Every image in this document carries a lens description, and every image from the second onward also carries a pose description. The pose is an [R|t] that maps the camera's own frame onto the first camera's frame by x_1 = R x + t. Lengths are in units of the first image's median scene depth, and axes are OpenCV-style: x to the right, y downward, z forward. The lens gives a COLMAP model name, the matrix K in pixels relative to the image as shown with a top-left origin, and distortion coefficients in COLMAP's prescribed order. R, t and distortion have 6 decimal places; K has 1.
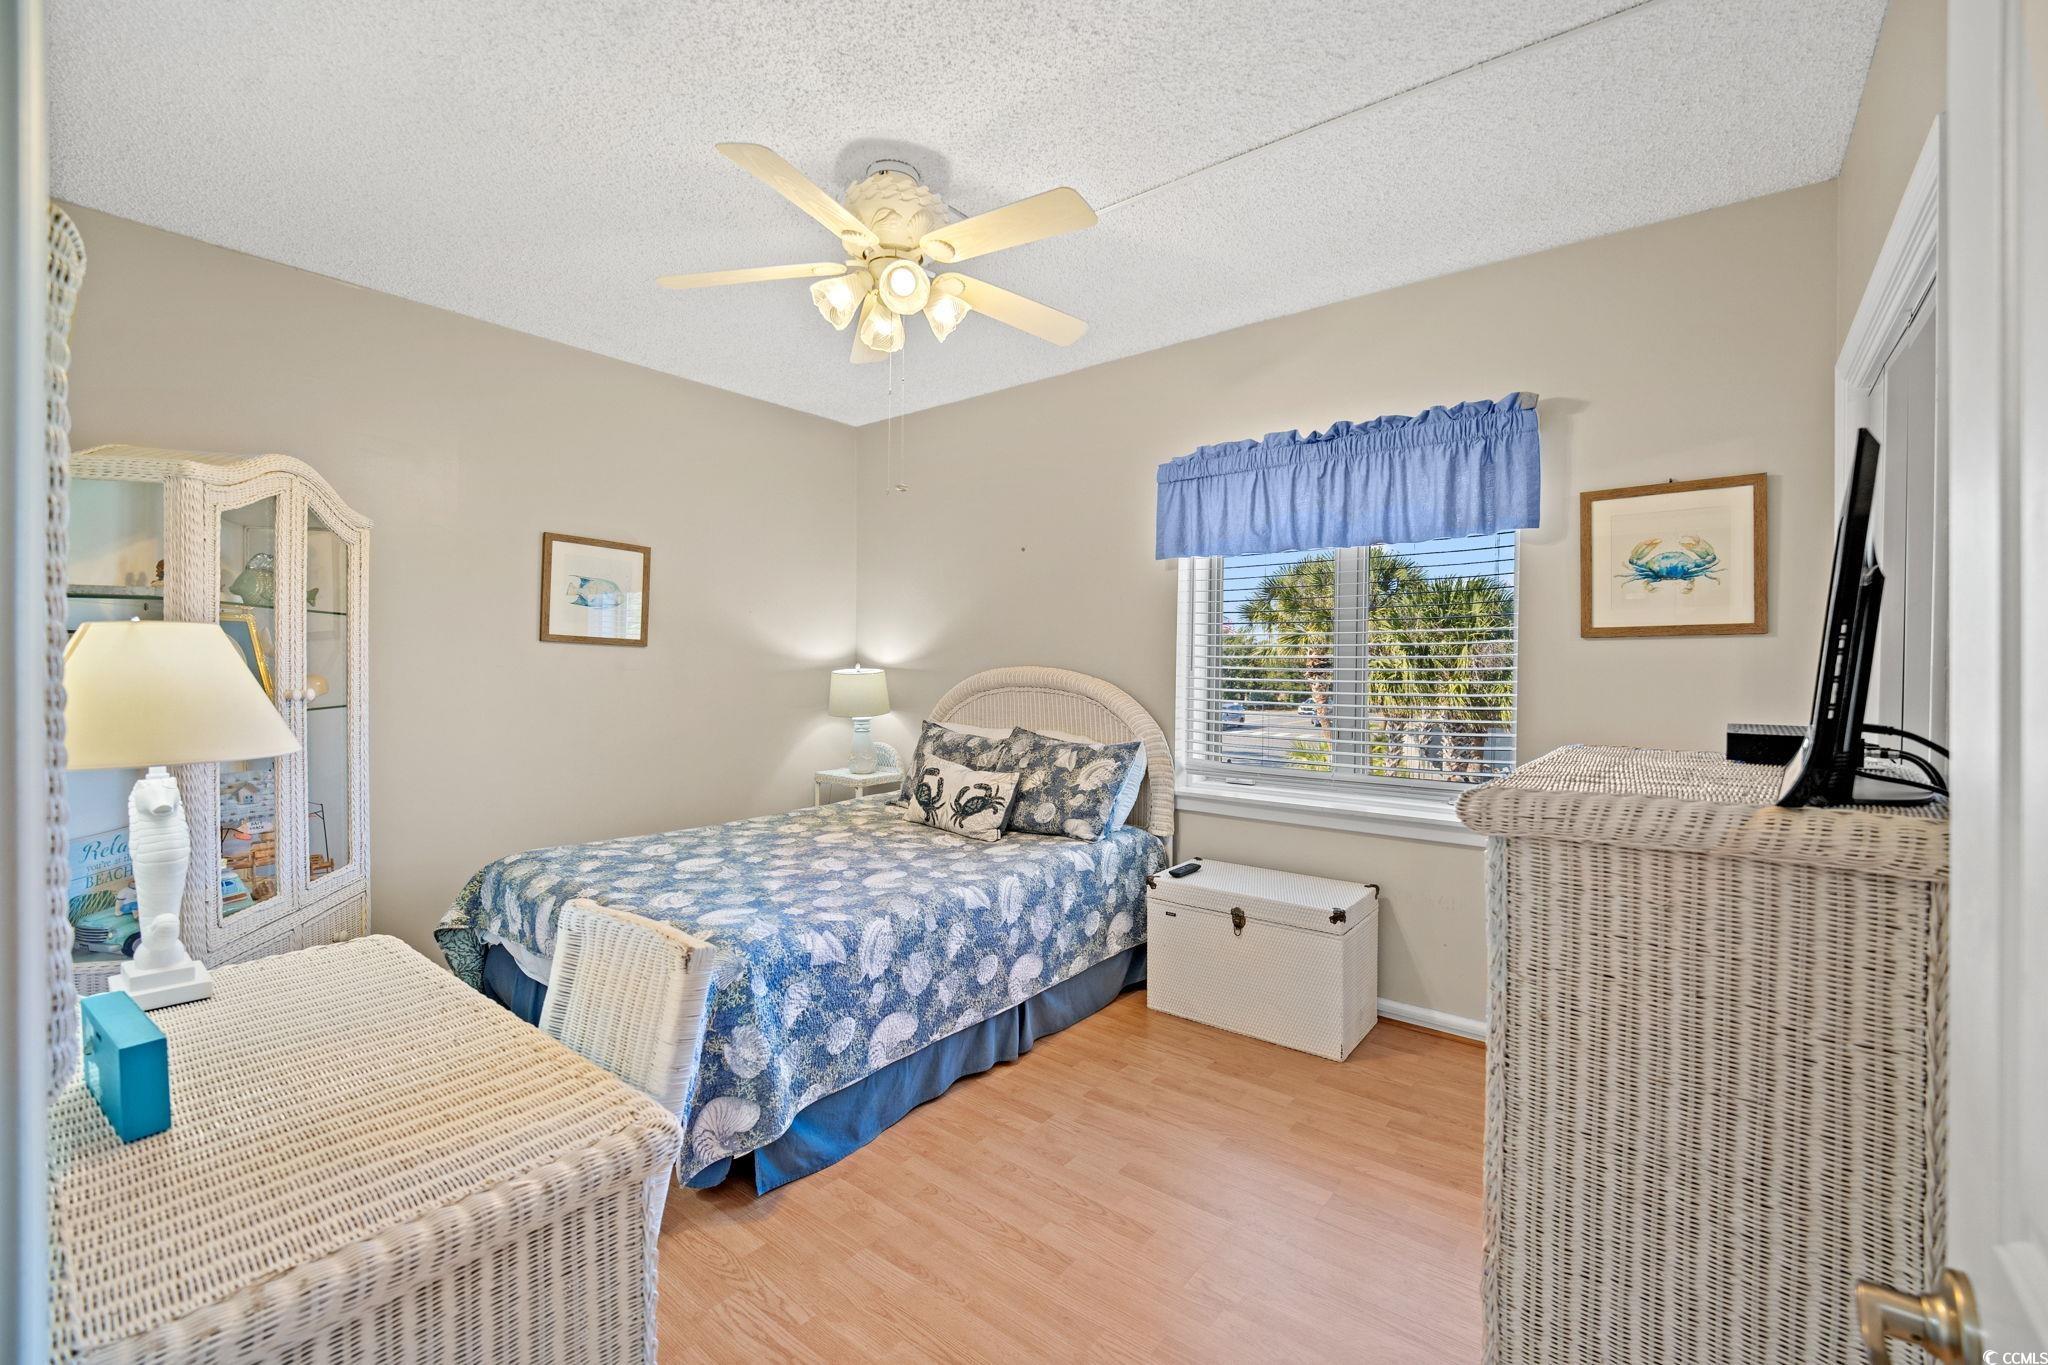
lens RADIAL K [[872.7, 0, 1044.1], [0, 872.7, 677.5], [0, 0, 1]] dist [0.028368, -0.000316]
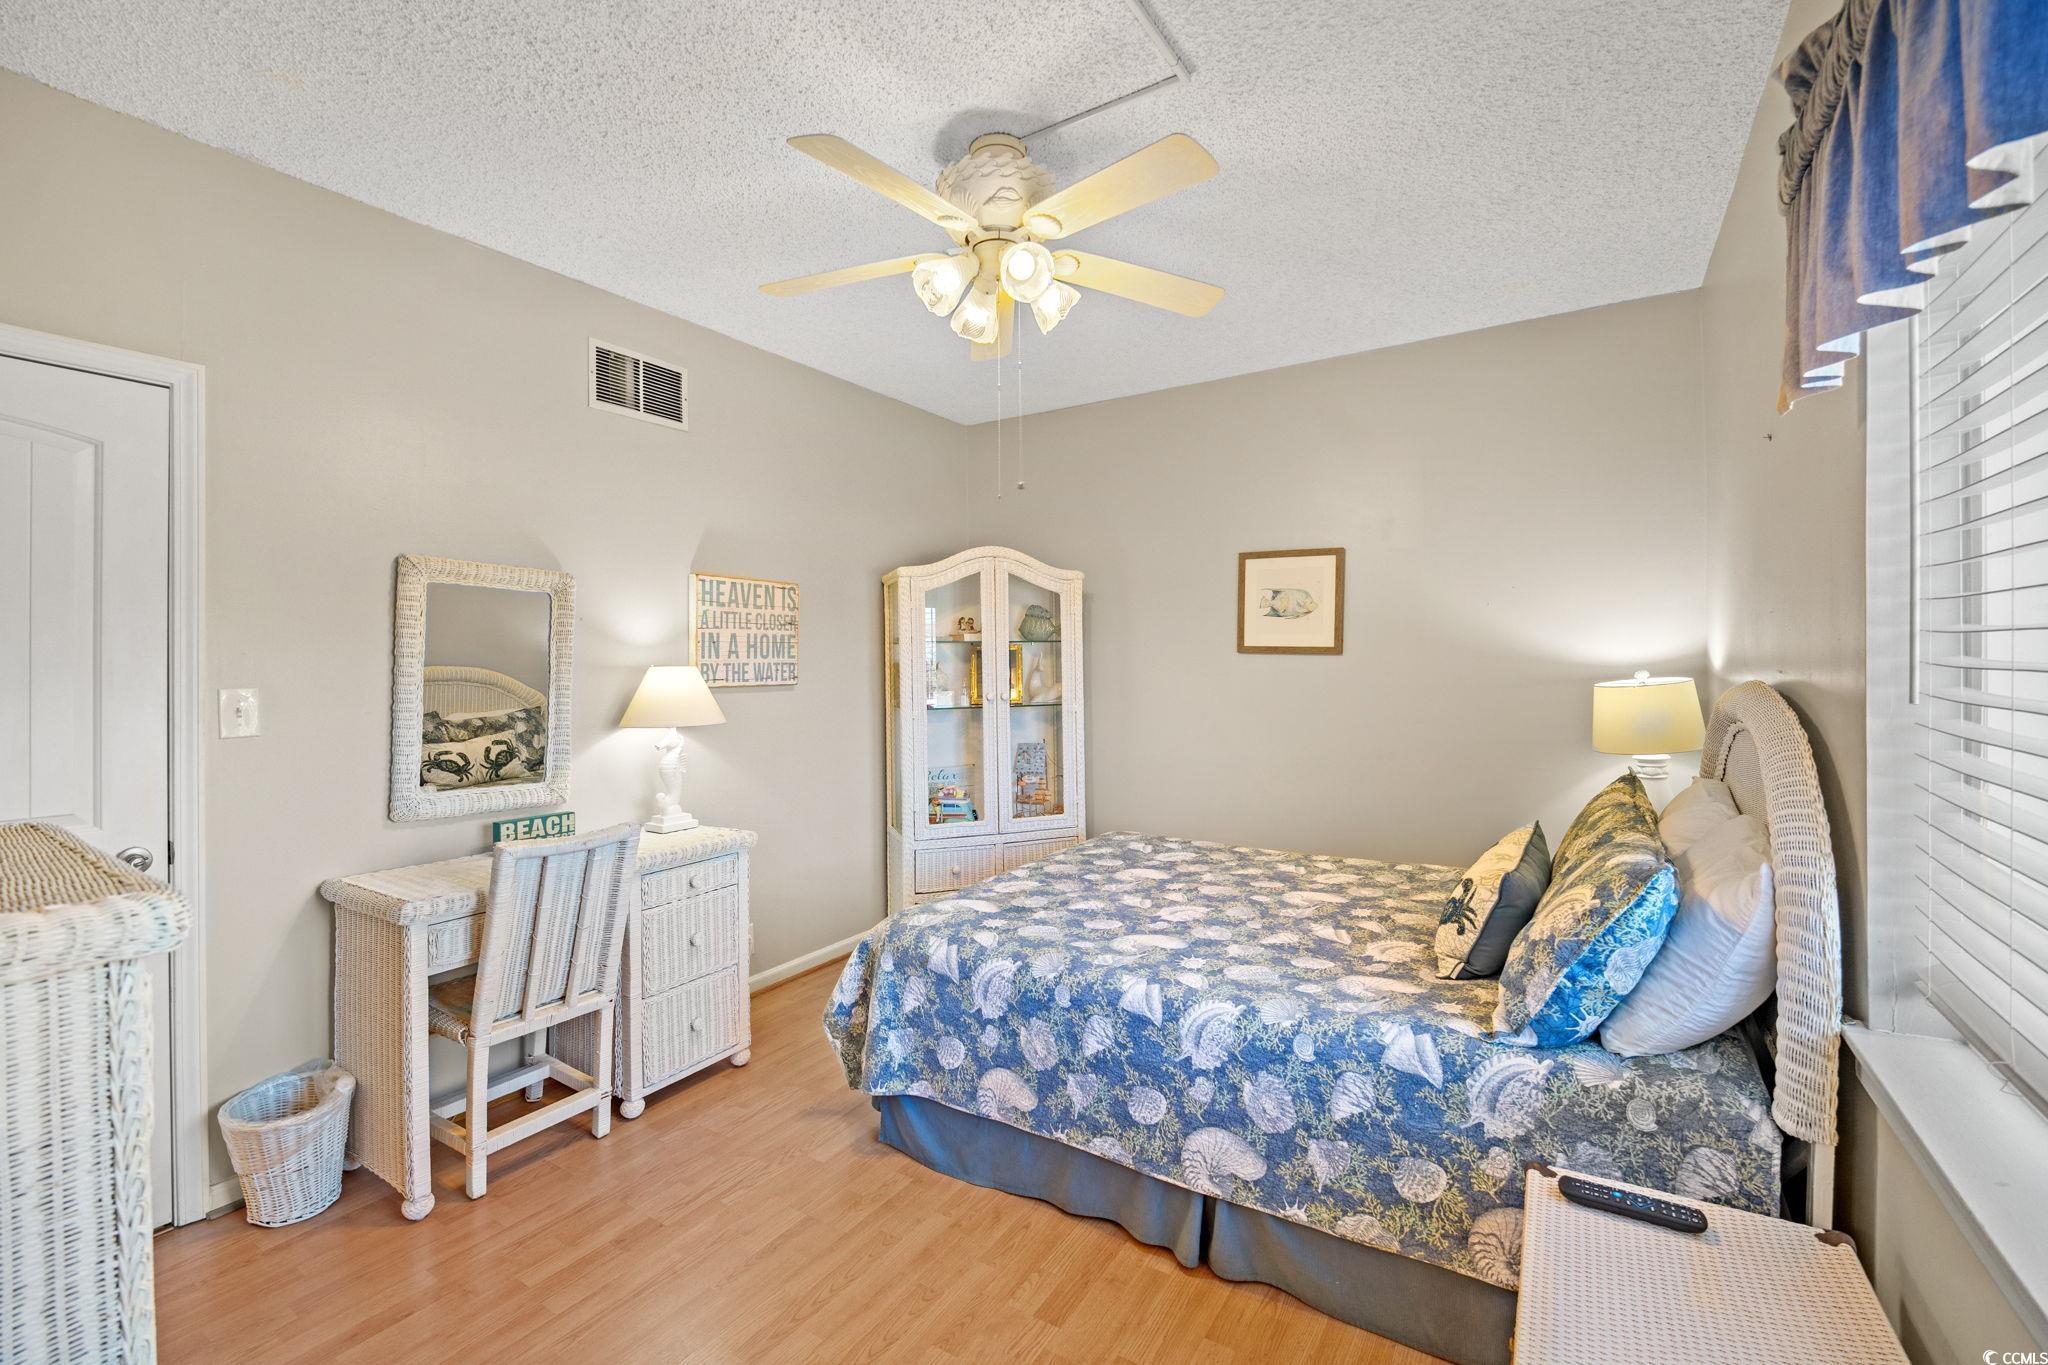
lens RADIAL K [[869.5, 0, 1024.0], [0, 869.5, 682.5], [0, 0, 1]] dist [-0.014447, -0.000283]
pose [[0.084951, 0.014074, -0.996286, 0.648775], [-0.011153, 0.999851, 0.013174, -0.020848], [0.996323, 0.009992, 0.085095, 0.867463]]
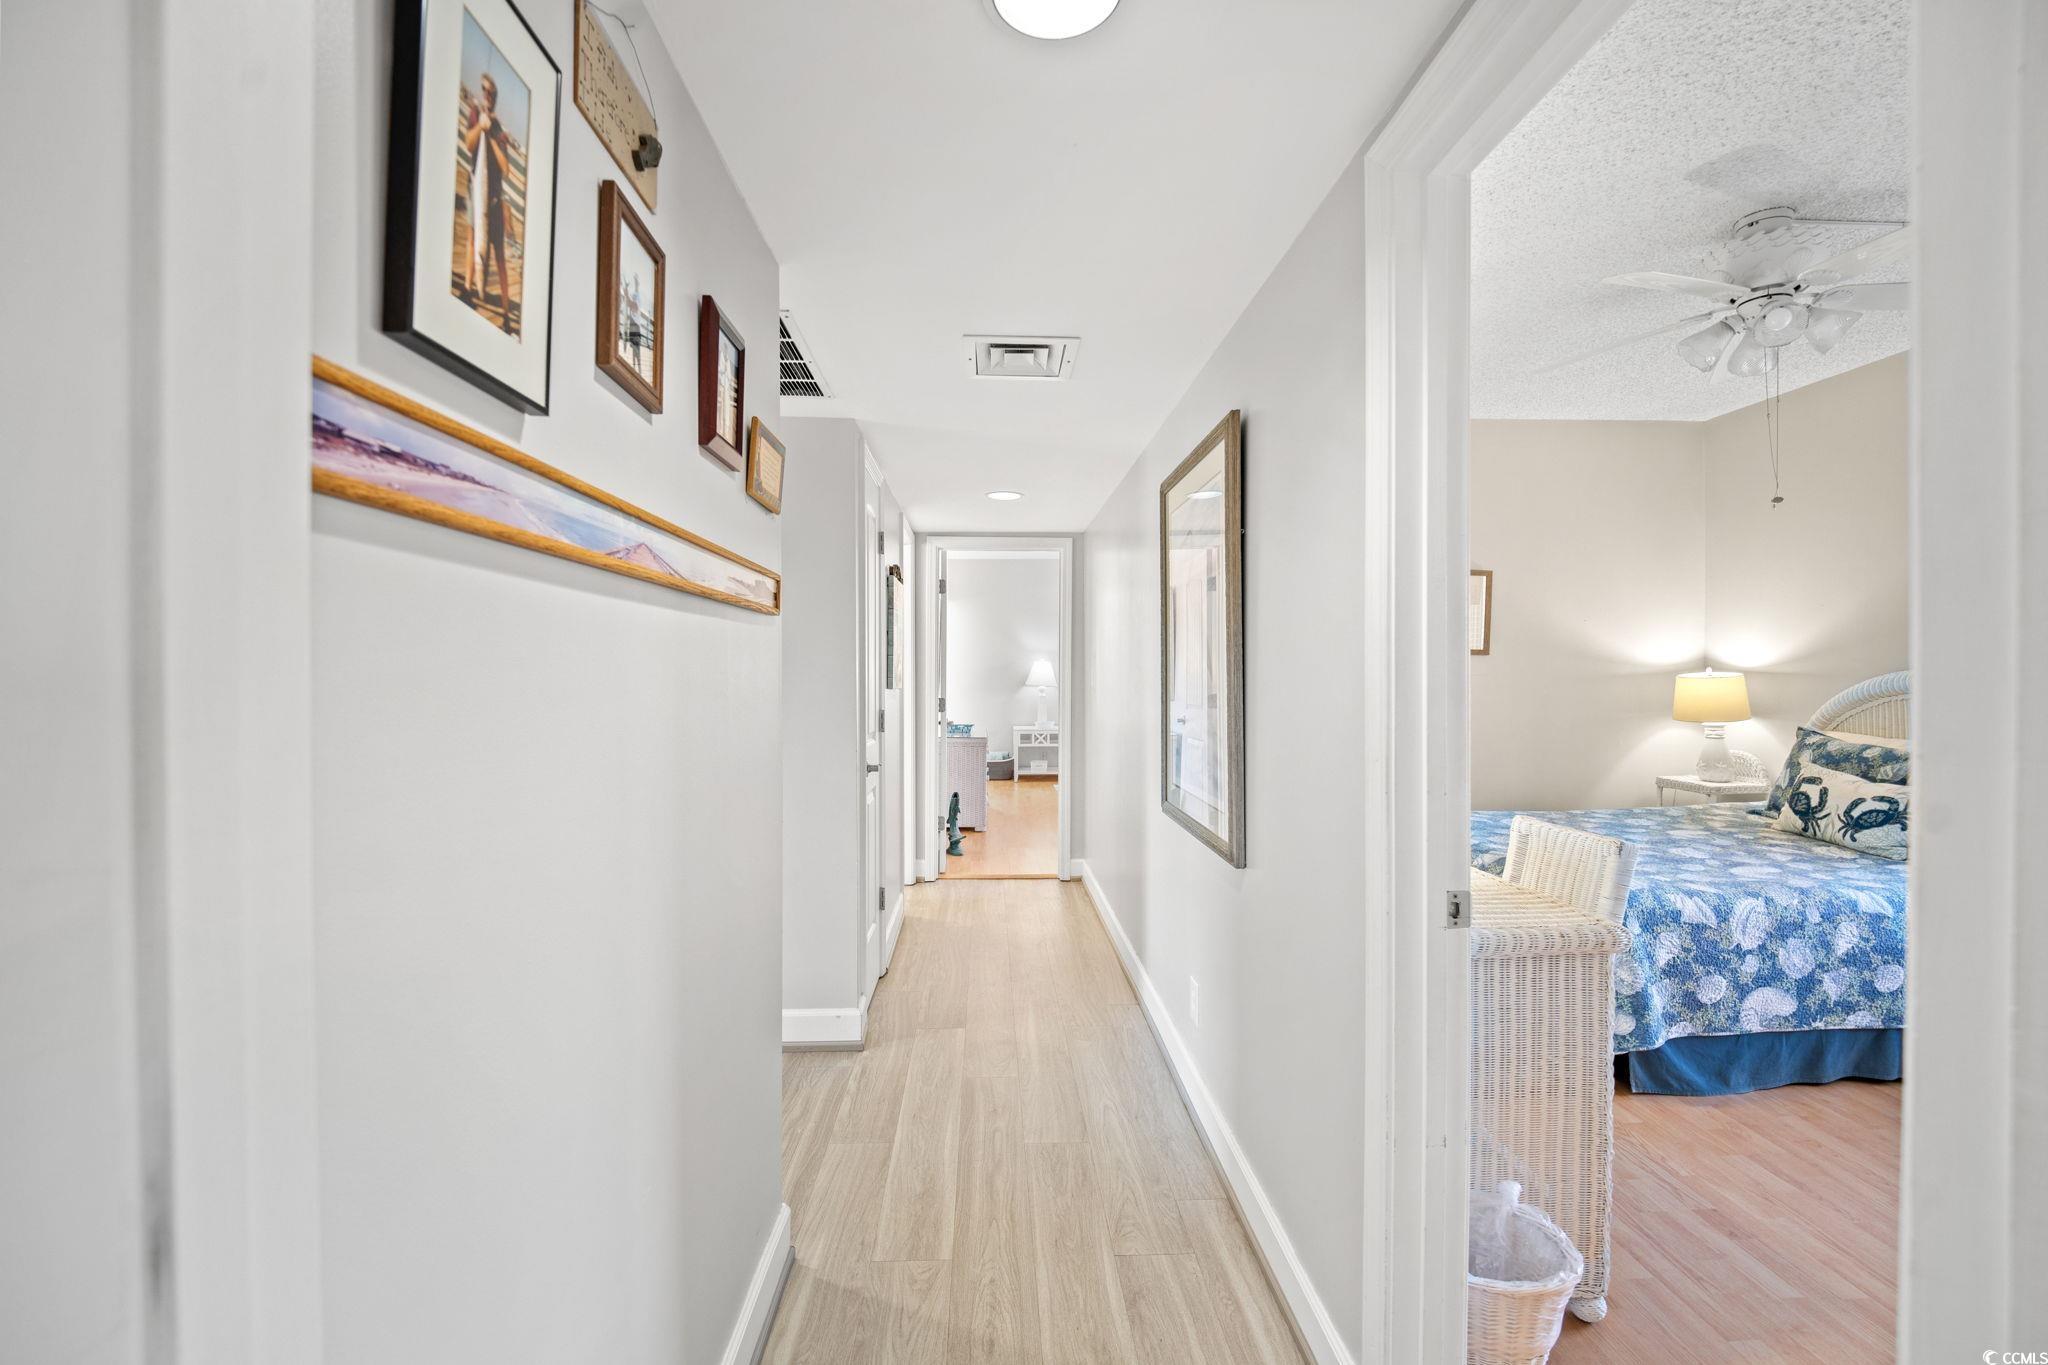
lens RADIAL K [[869.5, 0, 1024.0], [0, 869.5, 682.5], [0, 0, 1]] dist [-0.014447, -0.000283]
pose [[0.649885, -0.000829, -0.760032, 0.033961], [-0.003741, 0.999984, -0.004289, 0.013359], [0.760023, 0.005631, 0.649872, -0.360909]]
